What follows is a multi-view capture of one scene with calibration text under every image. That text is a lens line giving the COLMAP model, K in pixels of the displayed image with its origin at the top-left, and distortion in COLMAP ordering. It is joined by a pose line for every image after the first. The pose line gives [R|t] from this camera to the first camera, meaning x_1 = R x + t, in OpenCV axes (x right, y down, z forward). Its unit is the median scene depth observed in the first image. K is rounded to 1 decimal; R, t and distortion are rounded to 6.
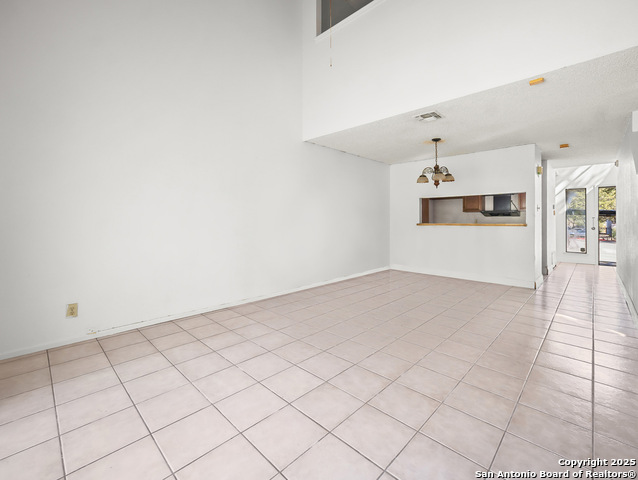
lens RADIAL K [[283.9, 0, 319.8], [0, 283.9, 216.8], [0, 0, 1]] dist [0.000970, 0.000196]
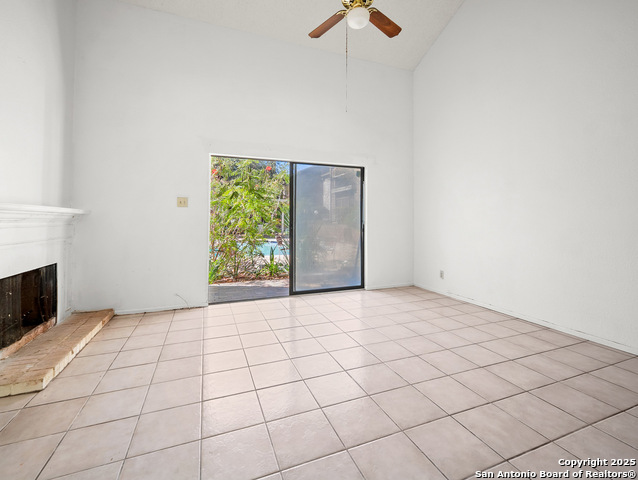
lens RADIAL K [[287.6, 0, 320.5], [0, 287.6, 227.1], [0, 0, 1]] dist [-0.001384, 0.000246]
pose [[-0.411307, 0.013753, -0.911393, 0.564492], [0.010526, 0.999891, 0.010338, 0.012202], [0.911436, -0.005341, -0.411407, 0.603315]]
